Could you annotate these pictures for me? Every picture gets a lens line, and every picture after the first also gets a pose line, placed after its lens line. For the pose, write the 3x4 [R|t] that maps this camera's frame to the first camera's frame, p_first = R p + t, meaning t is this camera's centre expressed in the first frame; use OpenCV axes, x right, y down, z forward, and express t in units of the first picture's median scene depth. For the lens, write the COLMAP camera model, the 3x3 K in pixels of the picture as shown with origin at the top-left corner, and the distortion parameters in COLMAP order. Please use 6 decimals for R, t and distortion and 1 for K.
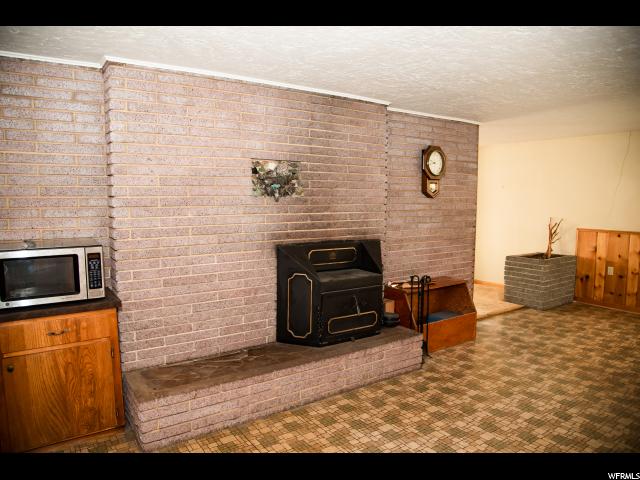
lens RADIAL K [[451.8, 0, 322.4], [0, 451.8, 241.6], [0, 0, 1]] dist [-0.094387, 0.037949]
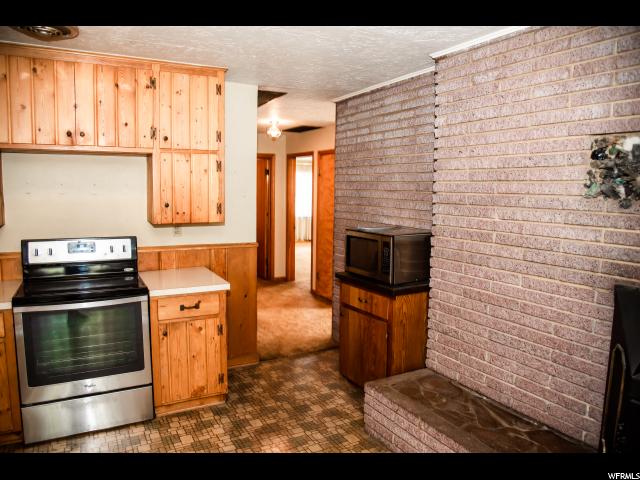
lens RADIAL K [[451.8, 0, 315.2], [0, 451.8, 242.0], [0, 0, 1]] dist [-0.094387, 0.037949]
pose [[-0.100665, 0.113475, -0.988428, 0.498663], [-0.111067, 0.985983, 0.124506, -0.076611], [0.988702, 0.122315, -0.086650, 0.725476]]
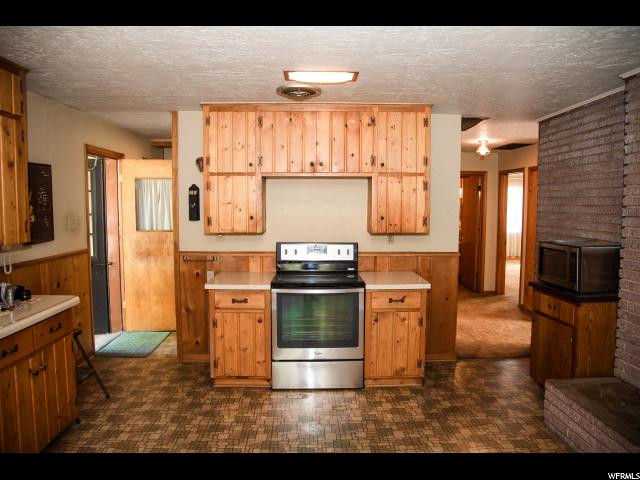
lens RADIAL K [[451.8, 0, 316.5], [0, 451.8, 238.5], [0, 0, 1]] dist [-0.094387, 0.037949]
pose [[-0.547238, 0.061899, -0.834685, 0.685439], [-0.083212, 0.988297, 0.127847, -0.084756], [0.832830, 0.139419, -0.535683, 0.829621]]
